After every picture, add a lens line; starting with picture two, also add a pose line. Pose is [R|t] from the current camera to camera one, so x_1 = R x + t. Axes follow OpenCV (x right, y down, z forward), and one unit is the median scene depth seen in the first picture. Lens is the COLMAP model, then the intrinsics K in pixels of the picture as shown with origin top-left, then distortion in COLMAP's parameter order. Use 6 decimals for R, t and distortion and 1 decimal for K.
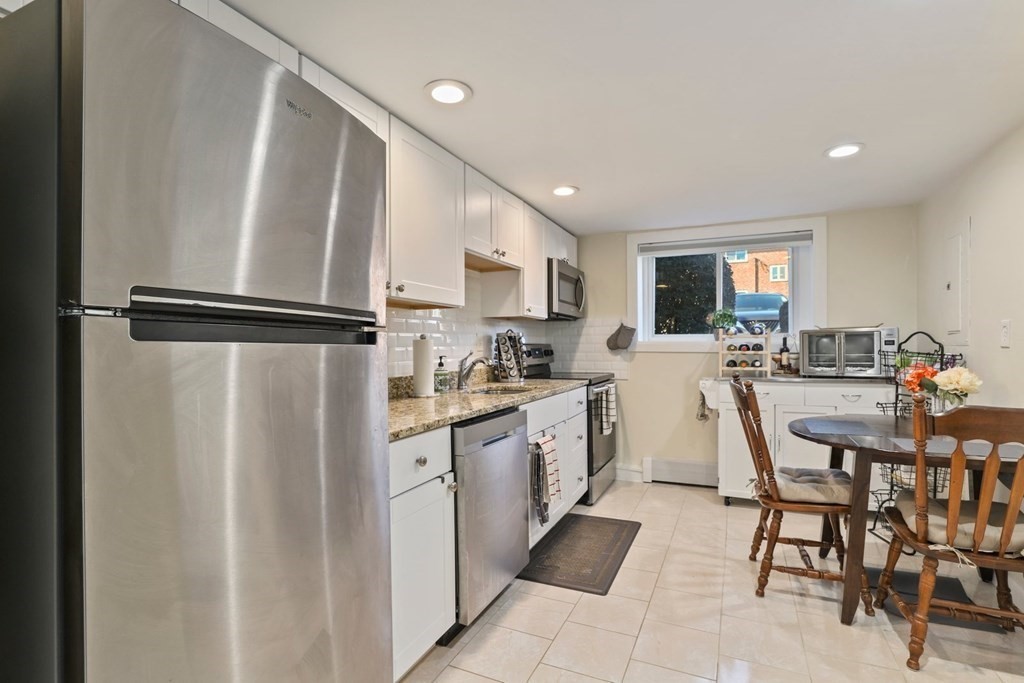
lens RADIAL K [[481.2, 0, 518.9], [0, 481.2, 343.5], [0, 0, 1]] dist [-0.018559, 0.000523]
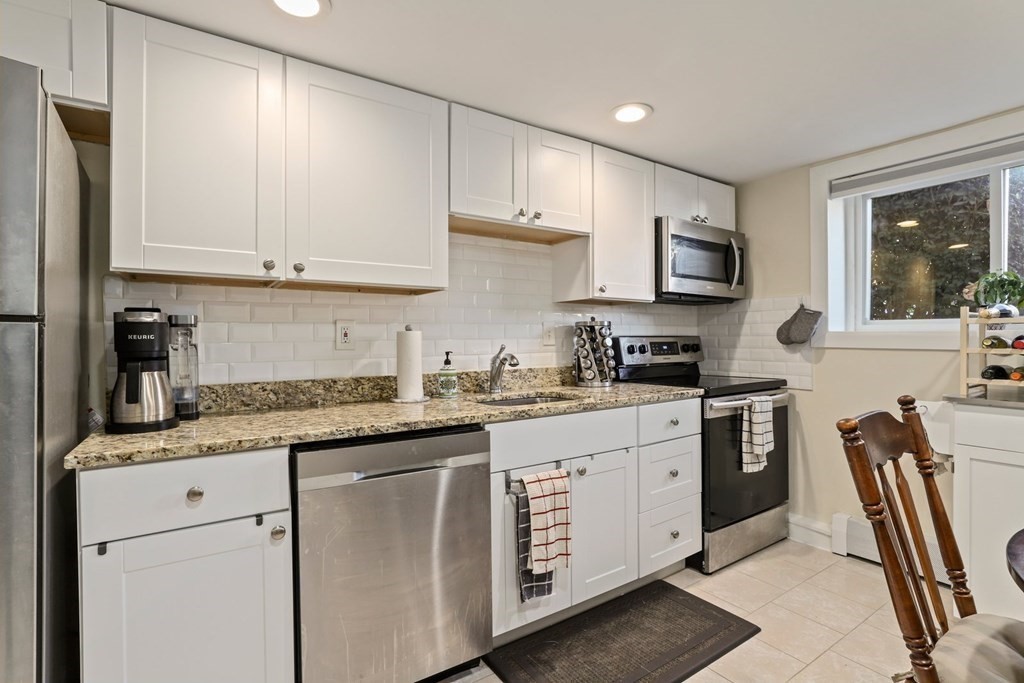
lens RADIAL K [[481.2, 0, 509.4], [0, 481.2, 339.5], [0, 0, 1]] dist [-0.018559, 0.000523]
pose [[0.849667, -0.000164, -0.527320, 0.266063], [0.003800, 0.999976, 0.005812, 0.001180], [0.527306, -0.006942, 0.849647, 0.280290]]
